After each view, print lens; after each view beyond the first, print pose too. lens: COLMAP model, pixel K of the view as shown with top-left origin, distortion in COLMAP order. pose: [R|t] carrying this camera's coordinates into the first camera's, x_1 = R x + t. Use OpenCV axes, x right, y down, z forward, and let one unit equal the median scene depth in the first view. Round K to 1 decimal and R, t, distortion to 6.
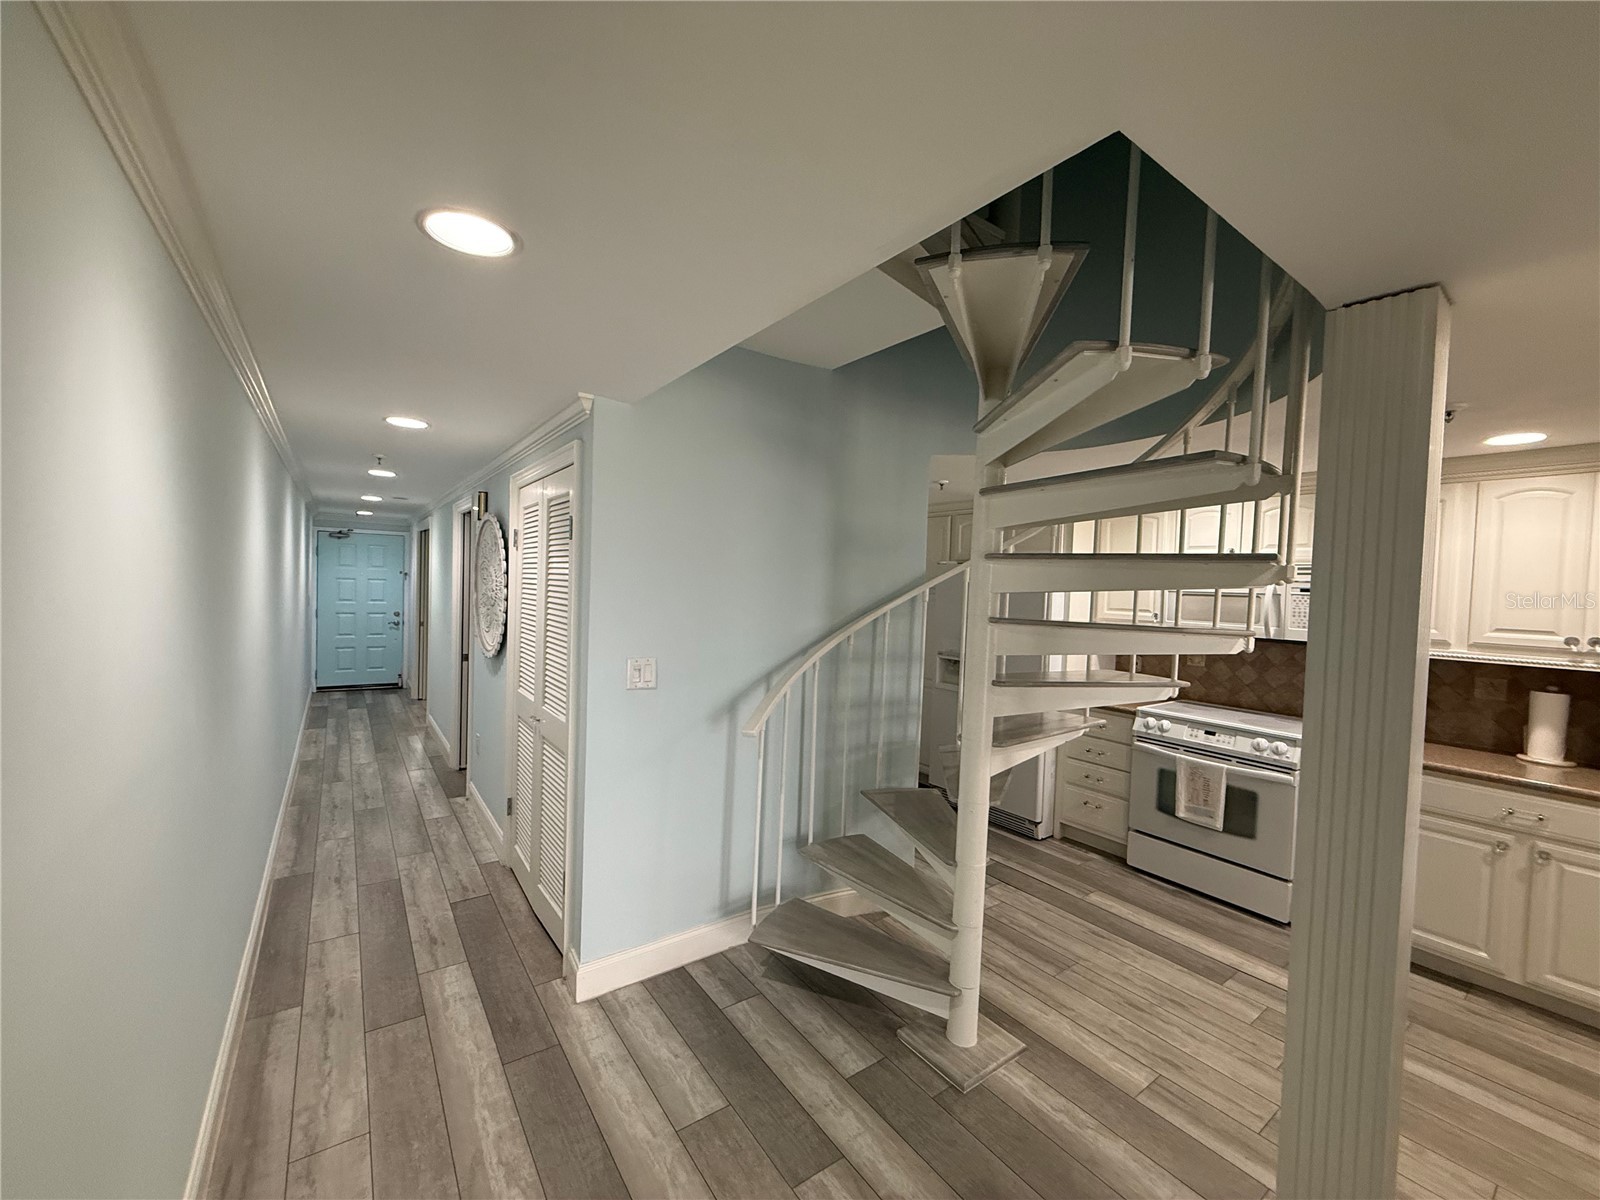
lens RADIAL K [[635.8, 0, 797.0], [0, 635.8, 602.4], [0, 0, 1]] dist [-0.001622, 0.000230]
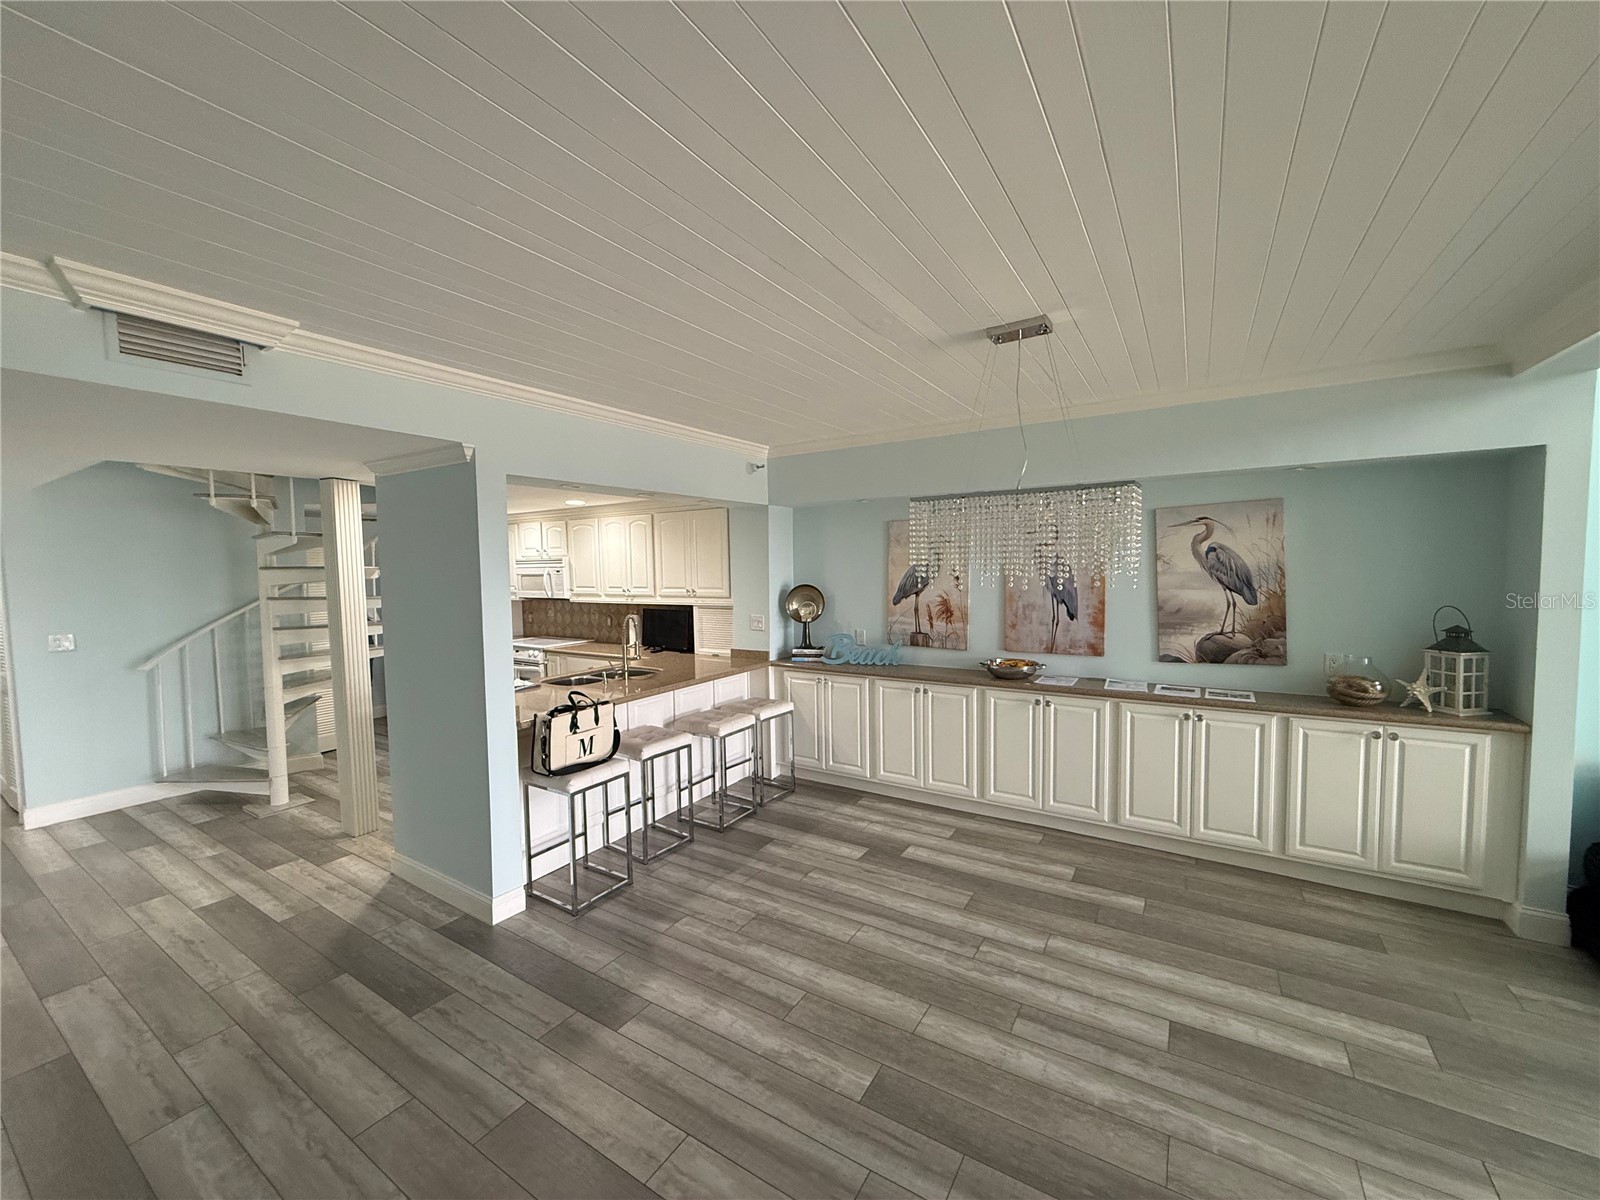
lens RADIAL K [[635.8, 0, 803.5], [0, 635.8, 605.7], [0, 0, 1]] dist [-0.001622, 0.000230]
pose [[0.923981, -0.070757, 0.375835, 0.825517], [0.055811, 0.997162, 0.050524, 0.030108], [-0.378343, -0.025707, 0.925308, -1.146287]]
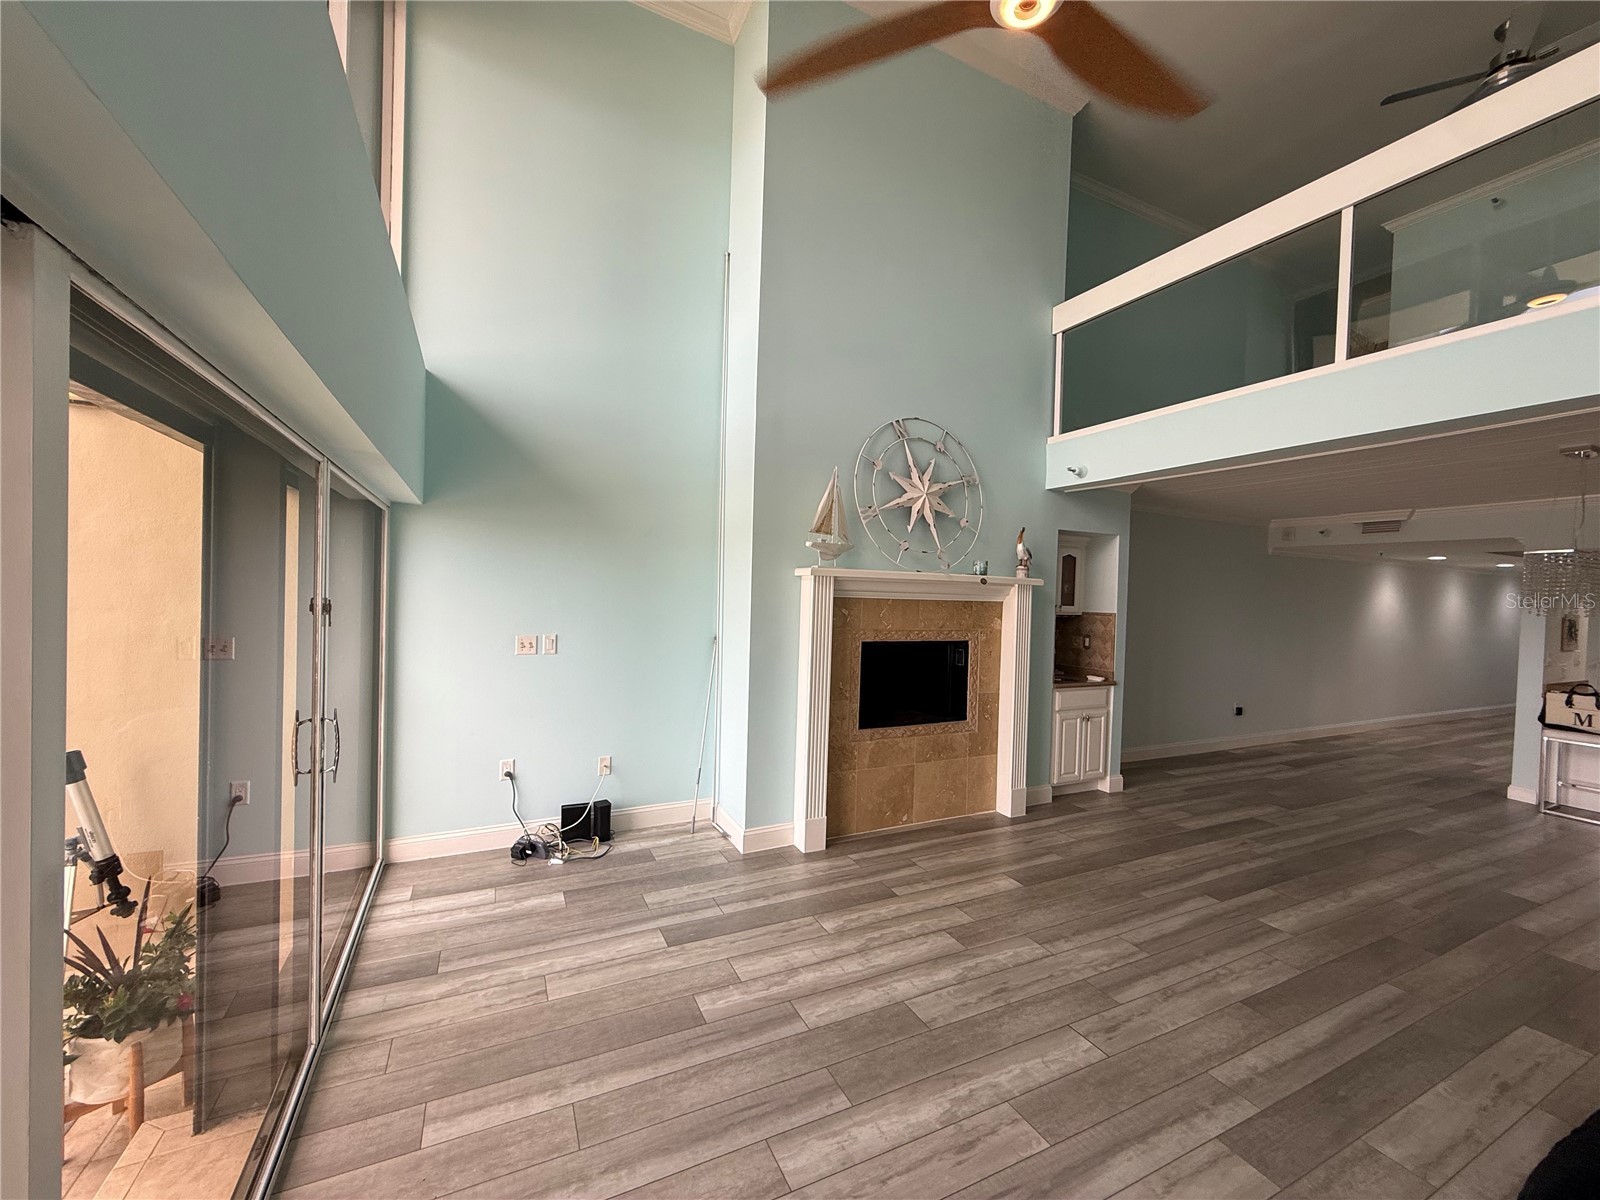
lens RADIAL K [[635.8, 0, 798.3], [0, 635.8, 601.3], [0, 0, 1]] dist [-0.001622, 0.000230]
pose [[-0.162067, -0.022249, -0.986529, 4.942944], [-0.064044, 0.997875, -0.011983, 0.257430], [0.984699, 0.061239, -0.163148, -2.466770]]
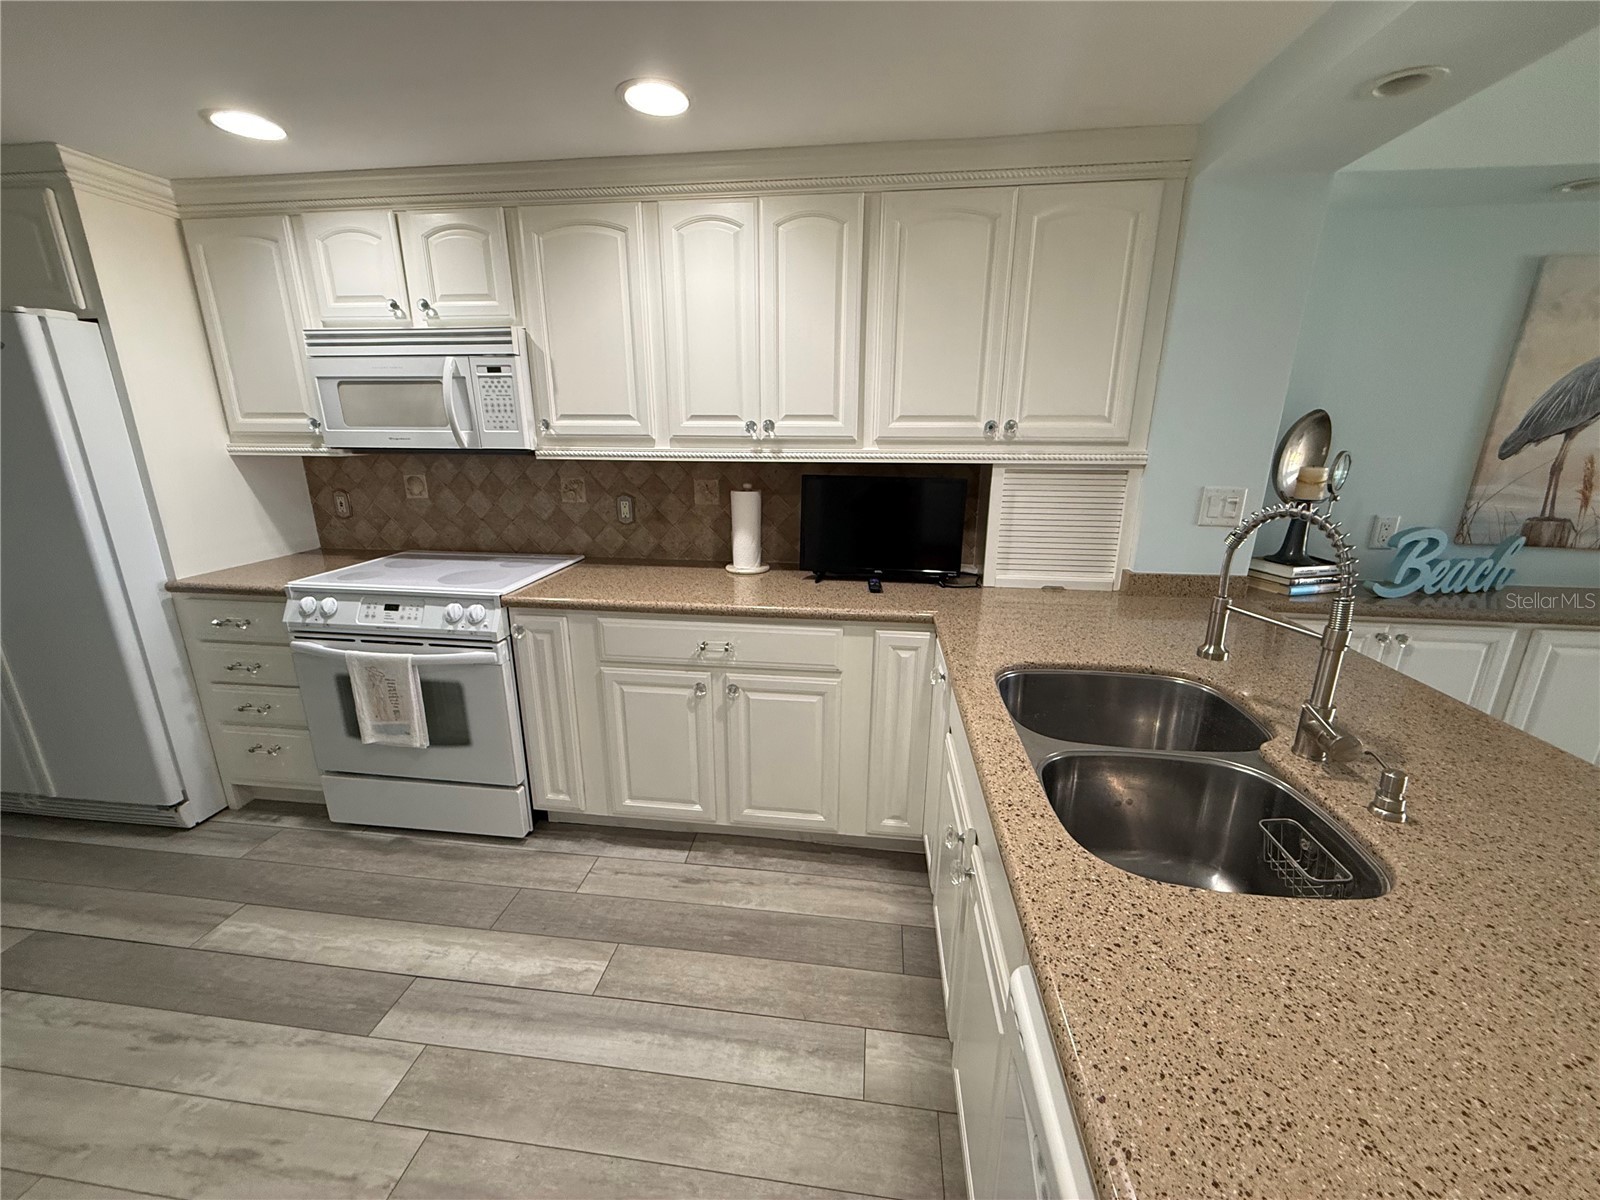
lens RADIAL K [[635.8, 0, 801.2], [0, 635.8, 602.3], [0, 0, 1]] dist [-0.001622, 0.000230]
pose [[0.677704, -0.228492, 0.698934, 0.546234], [0.039482, 0.960433, 0.275697, 0.047505], [-0.734274, -0.159246, 0.659911, 0.318804]]
